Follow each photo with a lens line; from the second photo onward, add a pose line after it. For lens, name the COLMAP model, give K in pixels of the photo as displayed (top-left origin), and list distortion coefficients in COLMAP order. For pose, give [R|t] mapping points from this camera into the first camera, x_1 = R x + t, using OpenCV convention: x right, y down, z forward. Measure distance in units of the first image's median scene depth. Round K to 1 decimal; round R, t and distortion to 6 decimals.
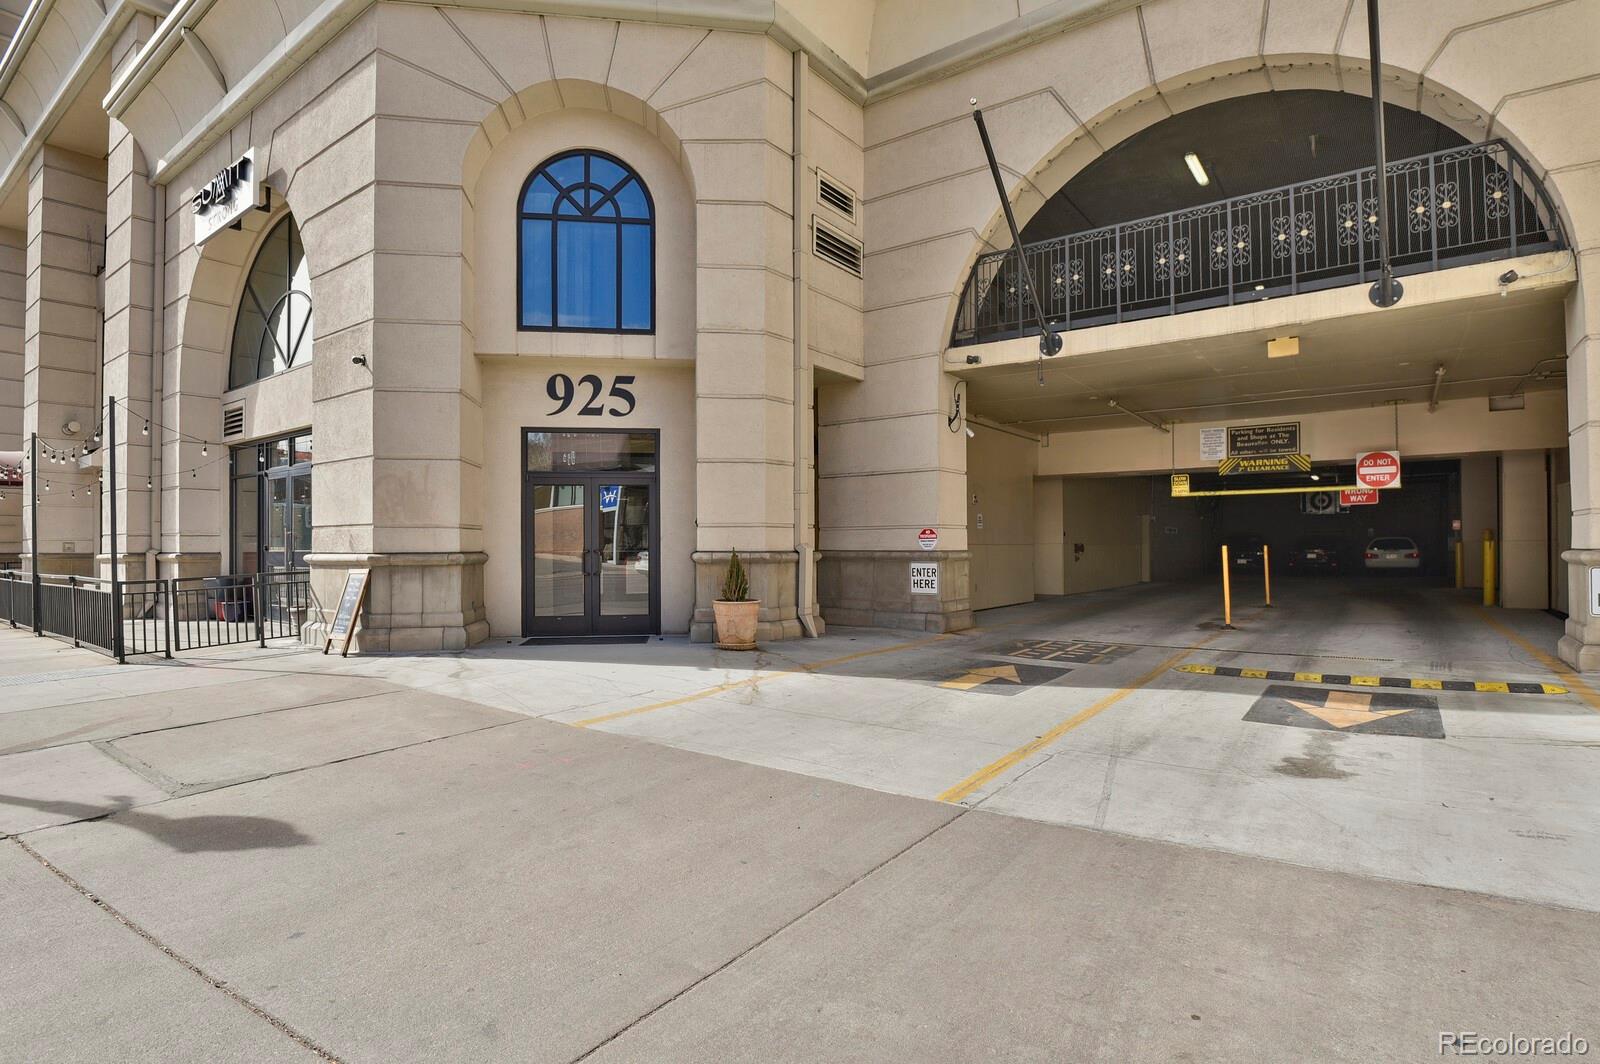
lens RADIAL K [[790.5, 0, 806.7], [0, 790.5, 542.2], [0, 0, 1]] dist [-0.025234, -0.001533]
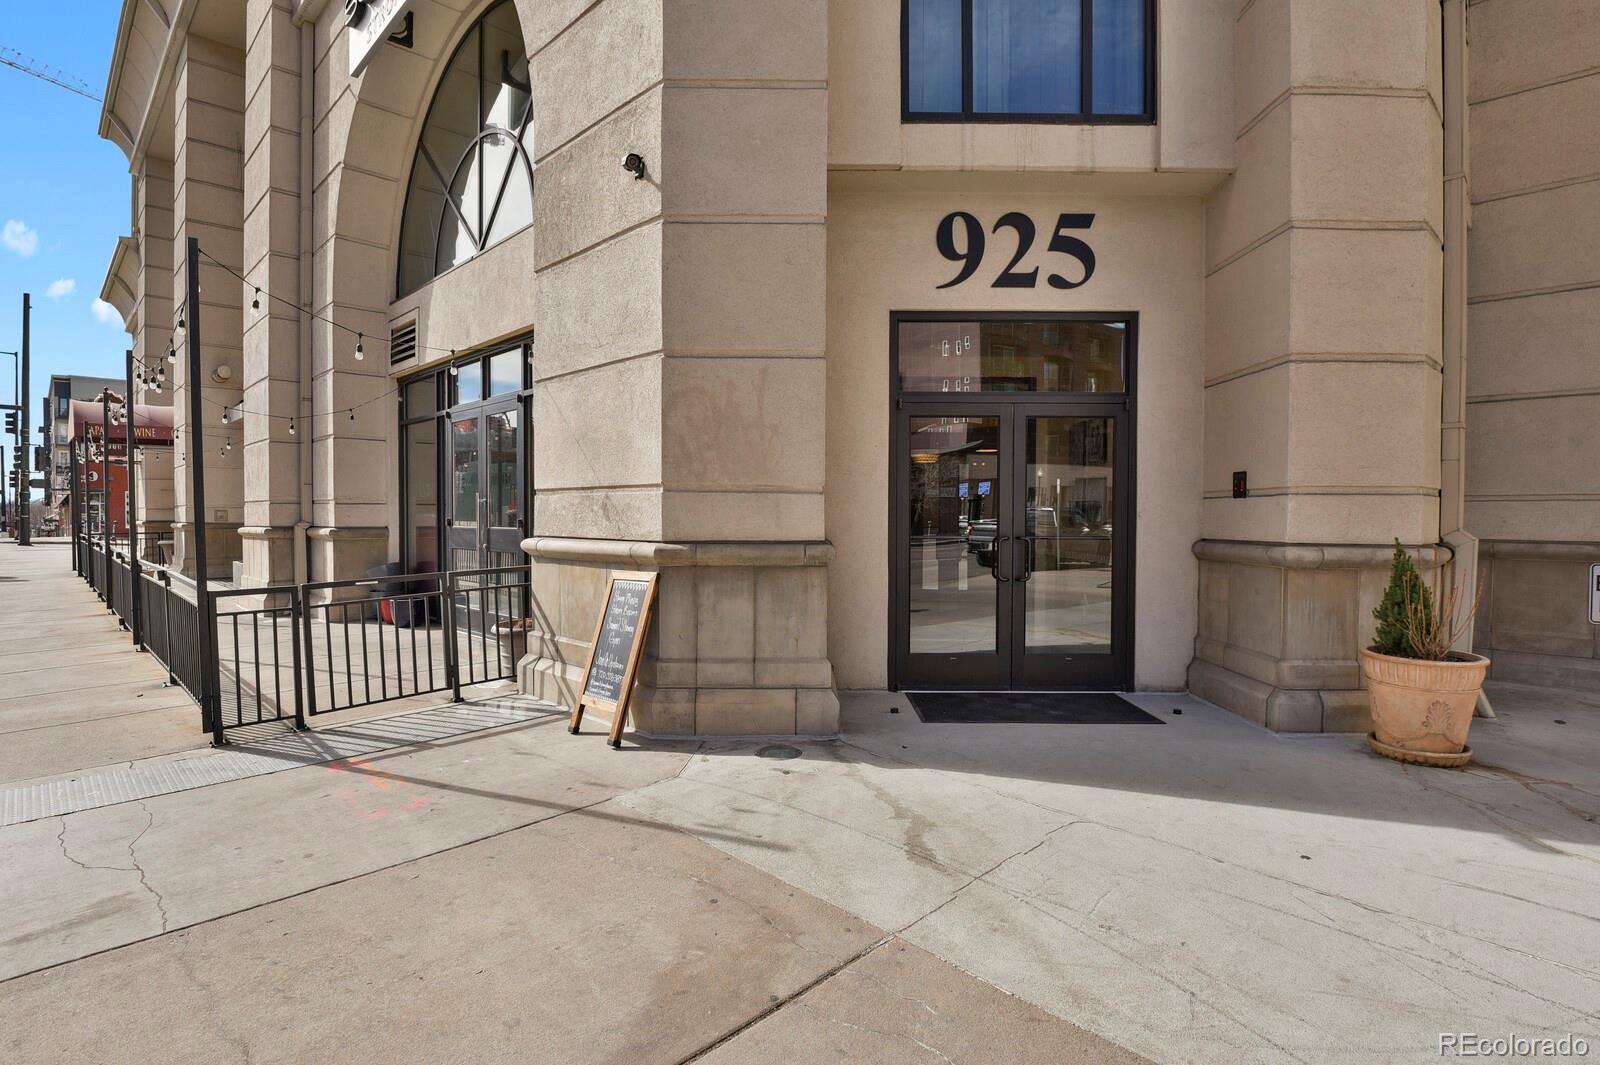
lens RADIAL K [[776.1, 0, 800.0], [0, 776.1, 532.5], [0, 0, 1]] dist [-0.003538, -0.014713]
pose [[0.987855, 0.011852, -0.154923, -0.338439], [-0.007717, 0.999599, 0.027262, -0.005740], [0.155184, -0.025736, 0.987550, 0.449515]]
